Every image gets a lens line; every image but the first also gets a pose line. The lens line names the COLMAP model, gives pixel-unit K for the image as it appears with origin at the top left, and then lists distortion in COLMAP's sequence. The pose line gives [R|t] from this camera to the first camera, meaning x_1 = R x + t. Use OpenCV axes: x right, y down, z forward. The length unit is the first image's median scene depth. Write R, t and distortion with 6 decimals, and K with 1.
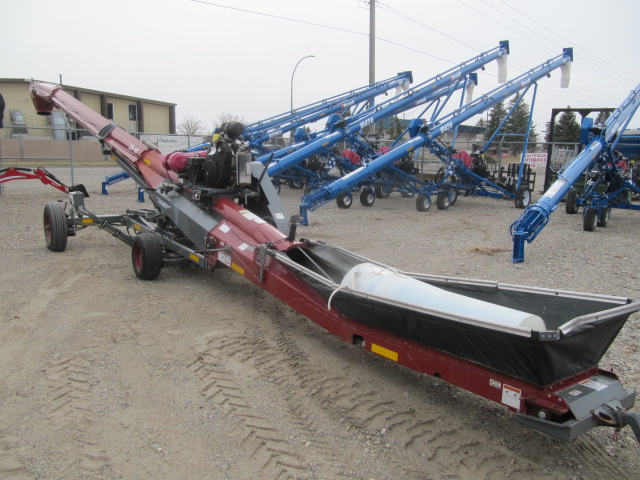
lens RADIAL K [[548.9, 0, 320.0], [0, 548.9, 240.0], [0, 0, 1]] dist [-0.037283, 0.019406]
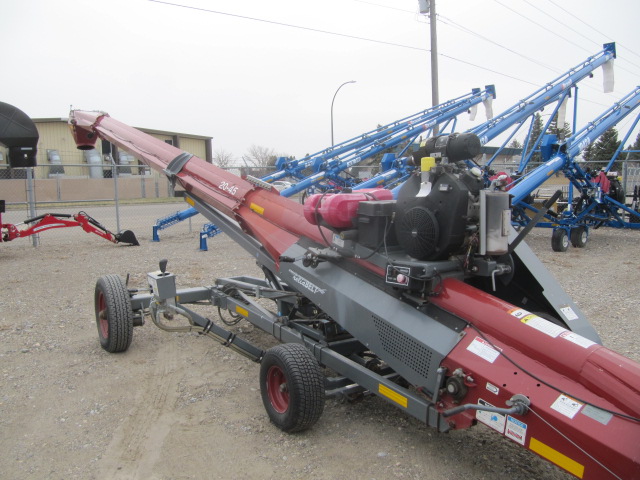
lens RADIAL K [[537.0, 0, 319.1], [0, 537.0, 237.2], [0, 0, 1]] dist [-0.041661, 0.020454]
pose [[0.998350, -0.034805, -0.045670, -0.202059], [0.032299, 0.997990, -0.054525, -0.068605], [0.047476, 0.052960, 0.997467, 0.361316]]
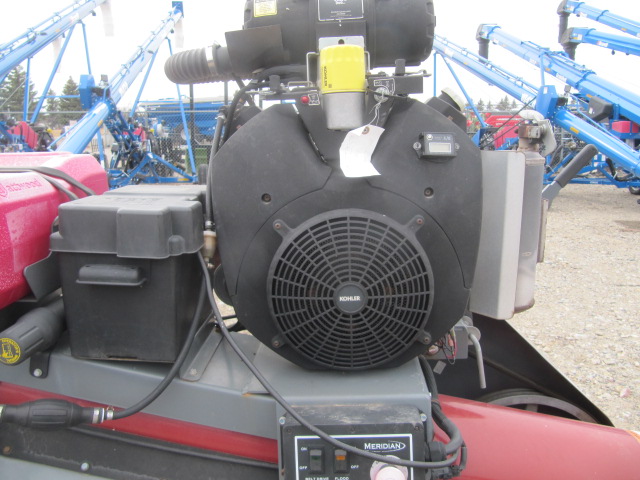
lens RADIAL K [[537.0, 0, 319.1], [0, 537.0, 237.2], [0, 0, 1]] dist [-0.041661, 0.020454]
pose [[0.634788, -0.186127, 0.749934, -0.237231], [0.147085, 0.981915, 0.119201, -0.113563], [-0.758558, 0.034637, 0.650684, 0.640051]]
